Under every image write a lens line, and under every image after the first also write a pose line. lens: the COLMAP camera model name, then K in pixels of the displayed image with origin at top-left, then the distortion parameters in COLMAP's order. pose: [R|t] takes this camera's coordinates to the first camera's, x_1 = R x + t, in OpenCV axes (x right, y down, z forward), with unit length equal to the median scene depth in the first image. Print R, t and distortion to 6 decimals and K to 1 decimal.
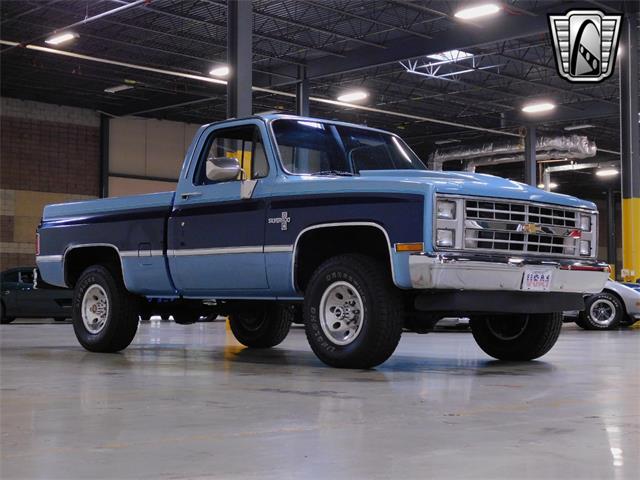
lens RADIAL K [[1104.5, 0, 320.3], [0, 1104.5, 243.7], [0, 0, 1]] dist [0.044870, 0.036114]
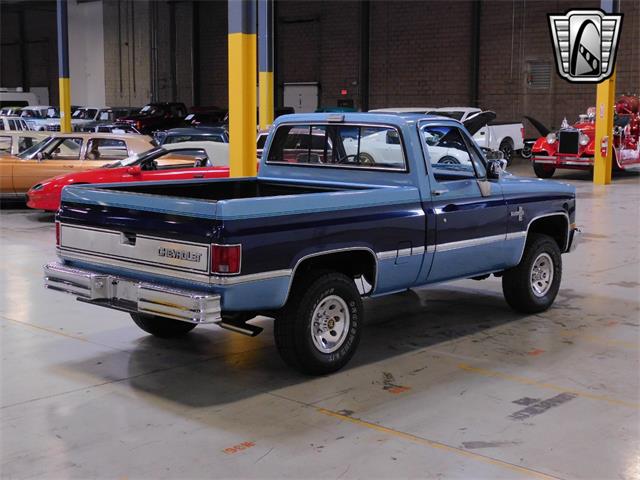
lens RADIAL K [[953.0, 0, 320.0], [0, 953.0, 240.0], [0, 0, 1]] dist [0.036409, 0.061477]
pose [[-0.076382, -0.137177, 0.987597, -1.073951], [-0.060923, 0.989282, 0.132699, -0.118659], [-0.995216, -0.050032, -0.083920, 1.258148]]
